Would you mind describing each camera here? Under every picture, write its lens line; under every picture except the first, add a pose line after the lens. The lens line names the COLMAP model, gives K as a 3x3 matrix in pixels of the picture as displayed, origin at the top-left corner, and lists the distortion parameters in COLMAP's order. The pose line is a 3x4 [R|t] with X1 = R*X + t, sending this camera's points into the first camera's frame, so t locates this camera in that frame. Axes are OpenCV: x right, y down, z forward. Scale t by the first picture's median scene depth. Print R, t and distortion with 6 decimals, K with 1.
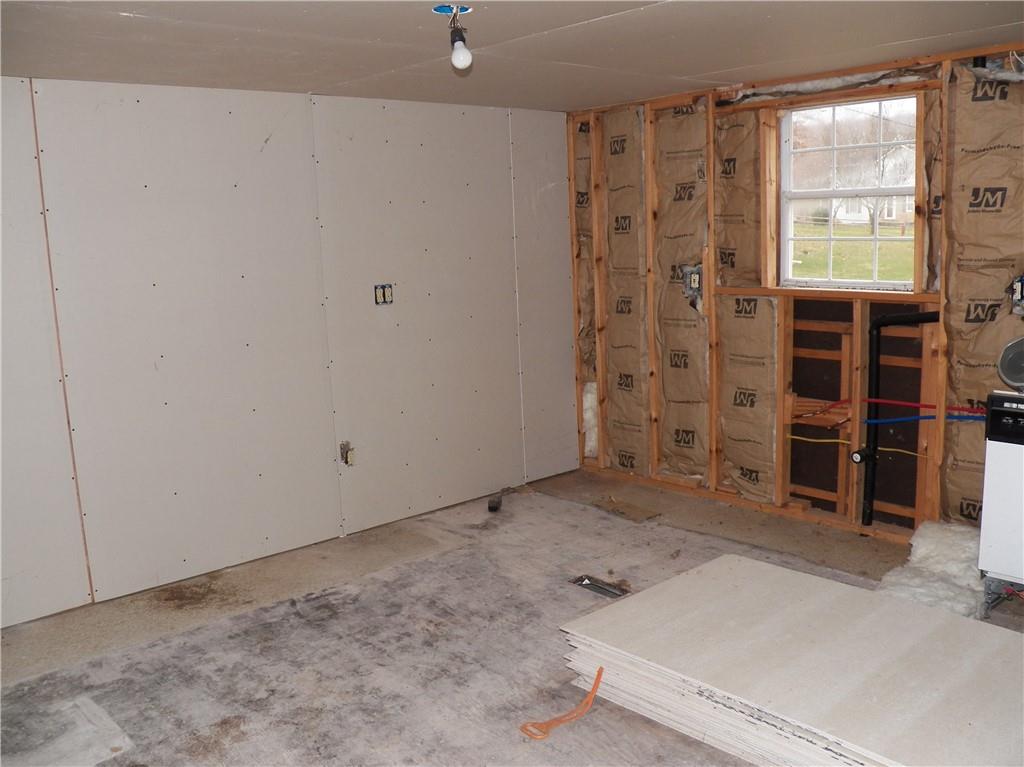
lens RADIAL K [[892.3, 0, 512.0], [0, 892.3, 383.5], [0, 0, 1]] dist [-0.164648, 0.141486]
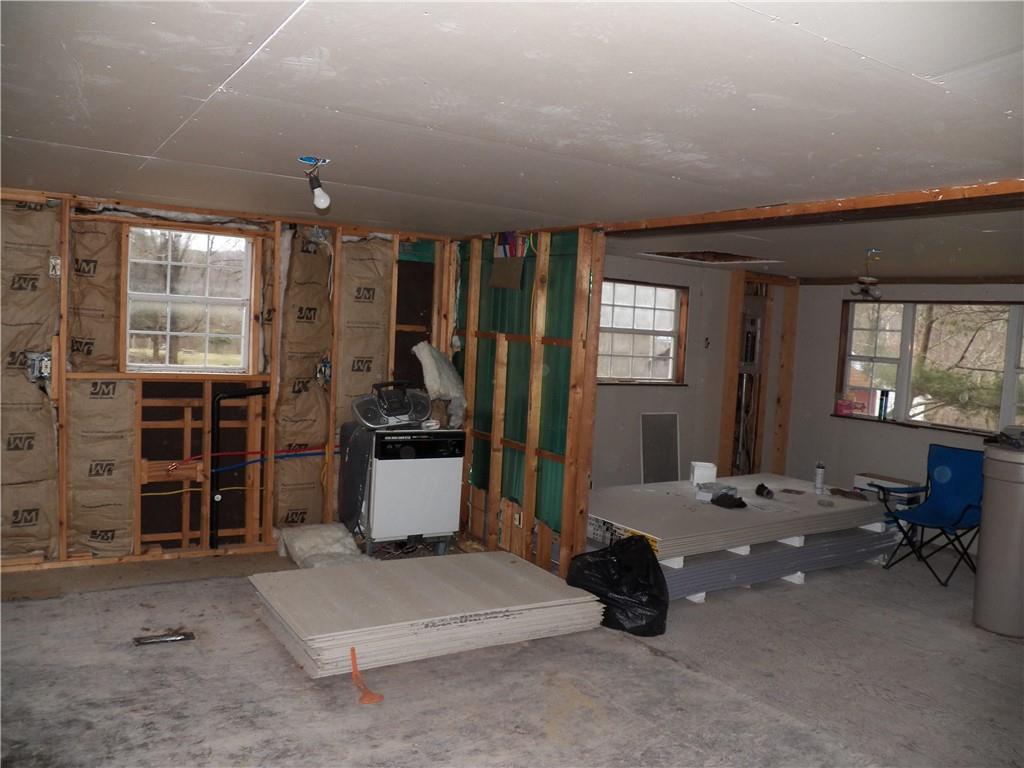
lens RADIAL K [[813.1, 0, 512.0], [0, 813.1, 384.0], [0, 0, 1]] dist [-0.155050, 0.104471]
pose [[0.177884, -0.021358, 0.983820, -0.720439], [0.103168, 0.994660, 0.002940, -0.045739], [-0.978628, 0.100976, 0.179138, 0.321726]]
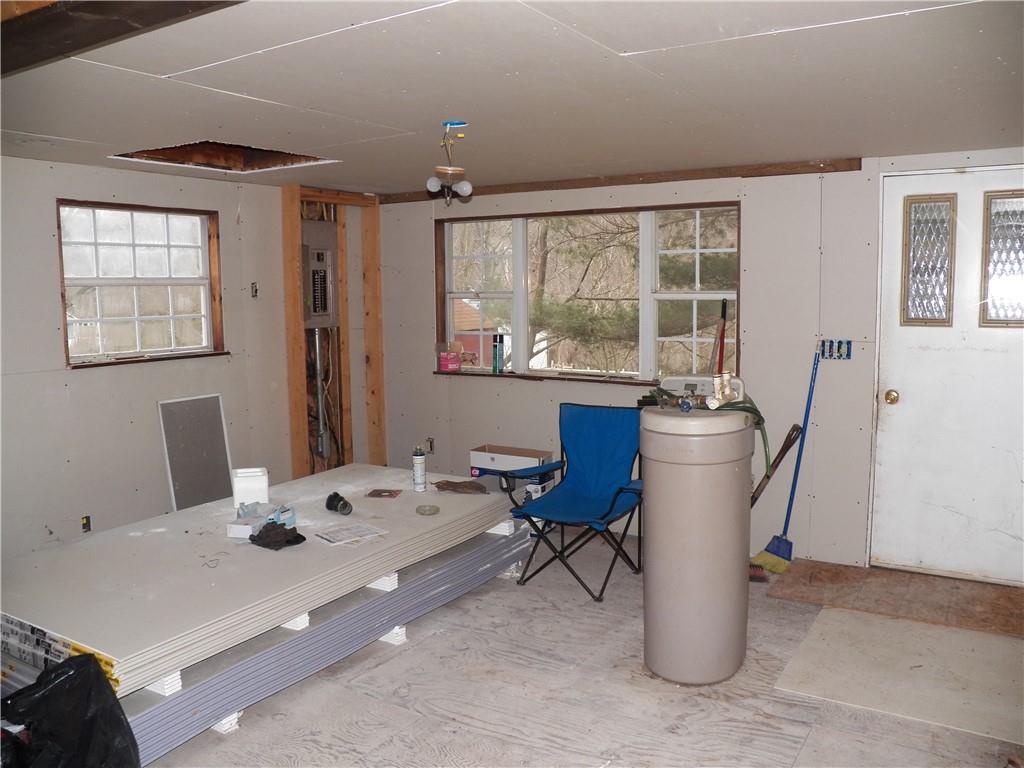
lens RADIAL K [[892.3, 0, 512.0], [0, 892.3, 384.0], [0, 0, 1]] dist [-0.164648, 0.141486]
pose [[-0.265983, -0.065697, 0.961737, -0.319908], [0.179976, 0.976748, 0.116497, -0.031036], [-0.947028, 0.204075, -0.247974, 0.197670]]
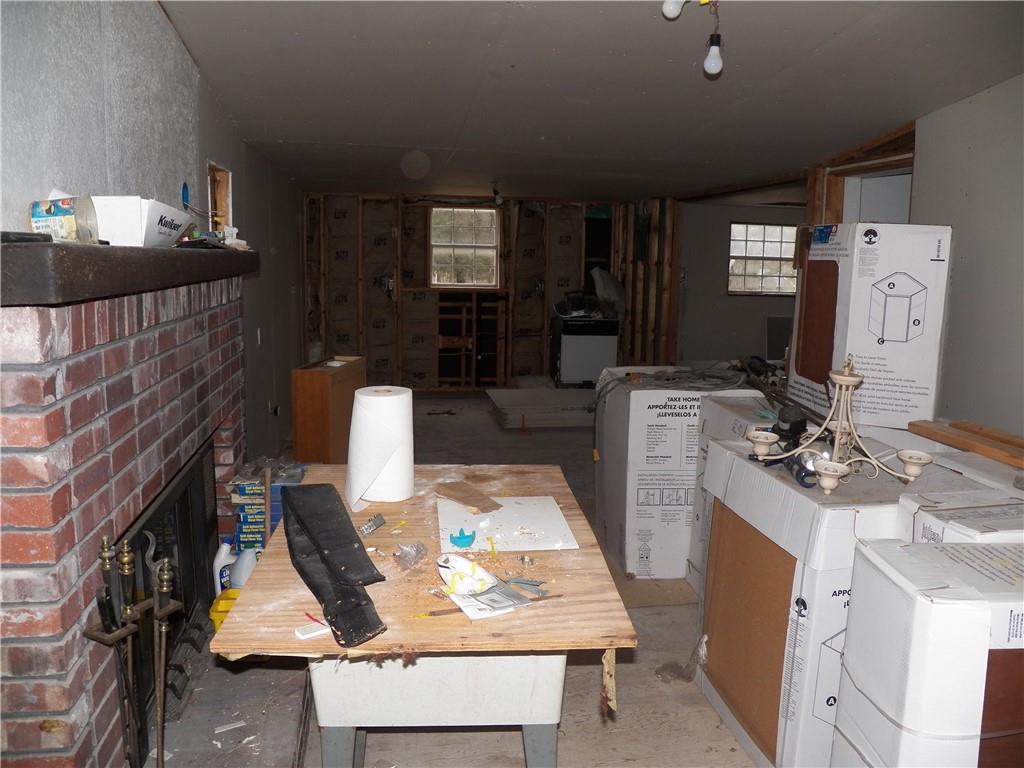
lens RADIAL K [[892.3, 0, 512.0], [0, 892.3, 384.0], [0, 0, 1]] dist [-0.164648, 0.141486]
pose [[0.550066, -0.073619, 0.831870, -1.595126], [0.099798, 0.994764, 0.022045, 0.112553], [-0.829137, 0.070893, 0.554533, -0.426004]]
